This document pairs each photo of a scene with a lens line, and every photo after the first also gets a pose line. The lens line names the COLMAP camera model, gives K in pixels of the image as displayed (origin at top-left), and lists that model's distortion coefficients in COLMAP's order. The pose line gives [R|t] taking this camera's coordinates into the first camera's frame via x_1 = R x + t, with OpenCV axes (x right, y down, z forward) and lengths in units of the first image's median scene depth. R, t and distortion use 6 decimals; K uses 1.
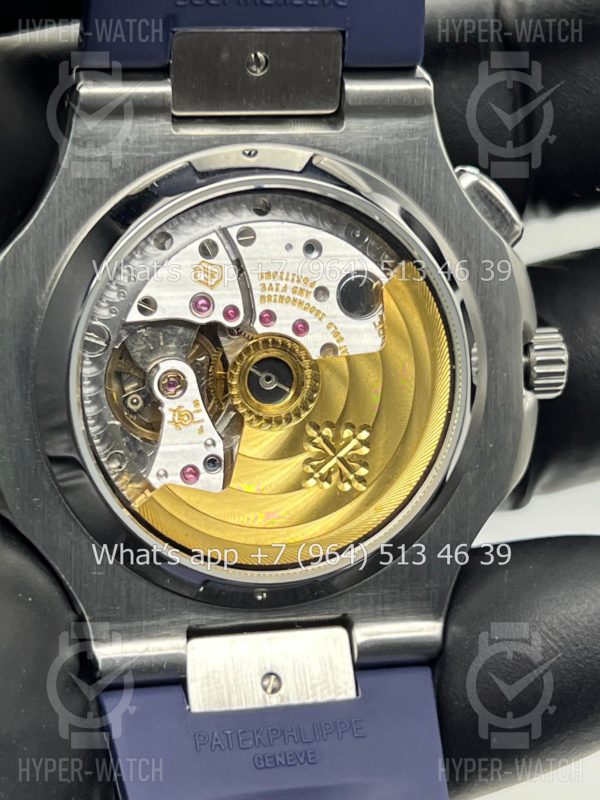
lens RADIAL K [[1887.4, 0, 286.6], [0, 1887.4, 401.3], [0, 0, 1]] dist [0.341762, -1.609654]
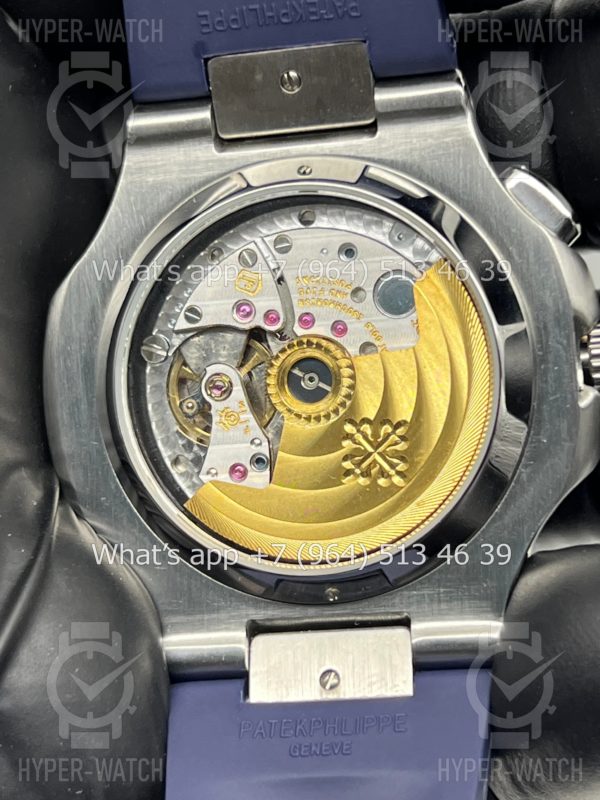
lens RADIAL K [[1887.4, 0, 286.6], [0, 1887.4, 401.3], [0, 0, 1]] dist [0.341762, -1.609654]
pose [[0.917279, -0.046758, -0.395491, 0.387414], [0.007013, 0.994826, -0.101352, 0.105012], [0.398184, 0.090195, 0.912860, 0.049343]]
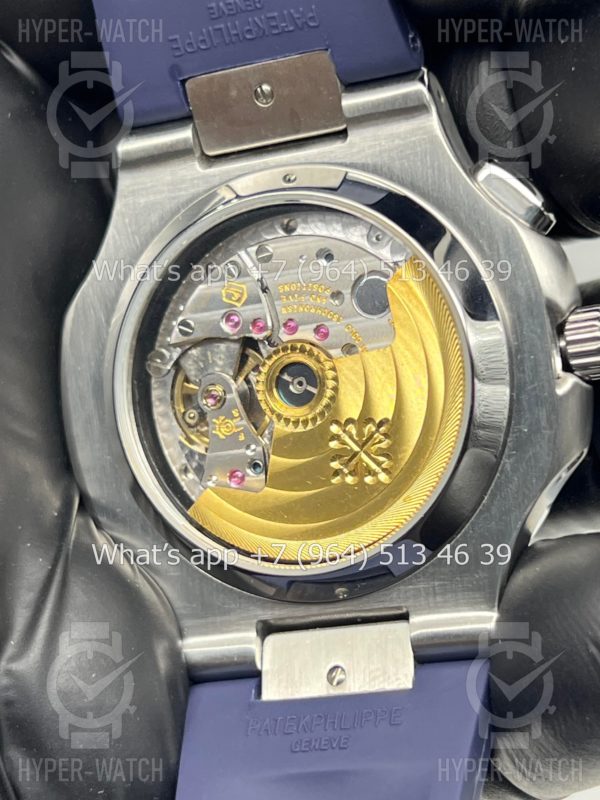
lens RADIAL K [[1887.4, 0, 286.6], [0, 1887.4, 401.3], [0, 0, 1]] dist [0.341762, -1.609654]
pose [[0.830250, -0.100211, -0.548309, 0.565204], [0.052001, 0.993341, -0.102806, 0.106767], [0.554960, 0.056842, 0.829933, 0.115577]]
